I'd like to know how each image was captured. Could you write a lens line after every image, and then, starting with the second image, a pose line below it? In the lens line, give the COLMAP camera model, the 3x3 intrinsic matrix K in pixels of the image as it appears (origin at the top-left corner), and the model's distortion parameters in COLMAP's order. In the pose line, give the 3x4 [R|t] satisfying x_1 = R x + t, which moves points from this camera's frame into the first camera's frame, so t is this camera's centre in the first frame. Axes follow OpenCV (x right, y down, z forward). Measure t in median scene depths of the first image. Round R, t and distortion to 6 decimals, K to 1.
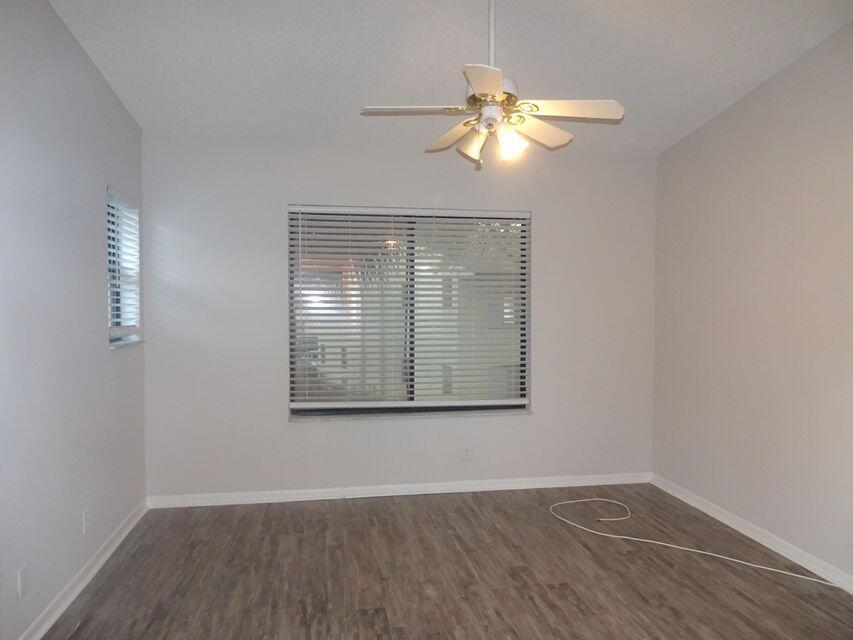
lens RADIAL K [[608.2, 0, 426.5], [0, 608.2, 320.0], [0, 0, 1]] dist [0.009037, 0.000531]
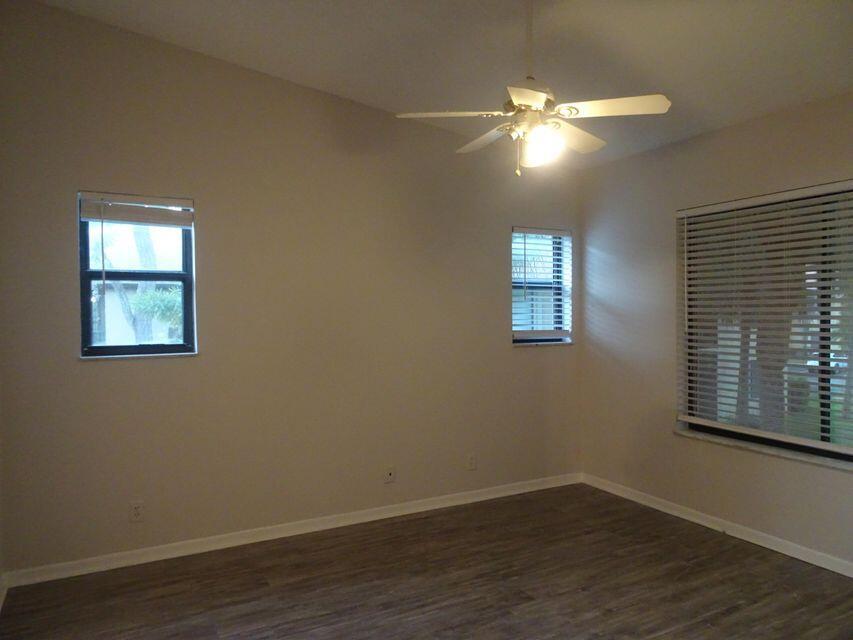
lens RADIAL K [[608.2, 0, 426.5], [0, 608.2, 320.0], [0, 0, 1]] dist [0.009037, 0.000531]
pose [[0.315323, 0.009067, -0.948941, 0.654574], [-0.020557, 0.999785, 0.002722, -0.010349], [0.948762, 0.018649, 0.315442, 0.356313]]
